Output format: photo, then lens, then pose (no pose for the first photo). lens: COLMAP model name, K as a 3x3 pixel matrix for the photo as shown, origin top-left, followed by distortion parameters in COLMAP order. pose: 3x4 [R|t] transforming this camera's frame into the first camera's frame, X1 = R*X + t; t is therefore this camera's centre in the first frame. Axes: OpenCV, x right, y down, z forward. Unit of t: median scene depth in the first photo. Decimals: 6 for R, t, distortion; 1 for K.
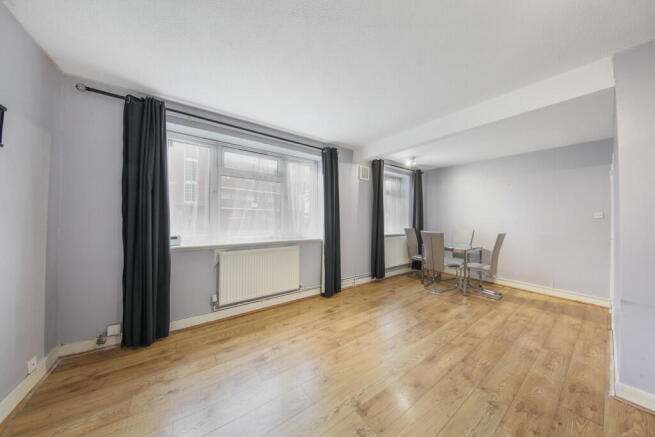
lens RADIAL K [[205.7, 0, 333.0], [0, 205.7, 217.4], [0, 0, 1]] dist [0.000070, -0.001500]
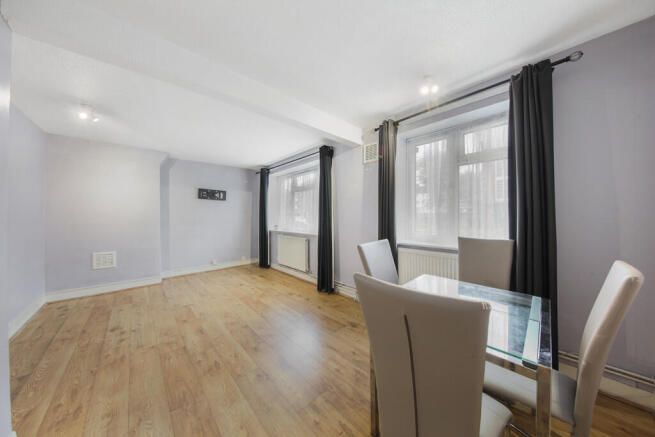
lens RADIAL K [[205.7, 0, 332.3], [0, 205.7, 216.3], [0, 0, 1]] dist [0.000070, -0.001500]
pose [[0.128414, -0.008351, -0.991685, 1.489953], [0.011241, 0.999913, -0.006964, 0.019971], [0.991657, -0.010254, 0.128497, 1.348444]]
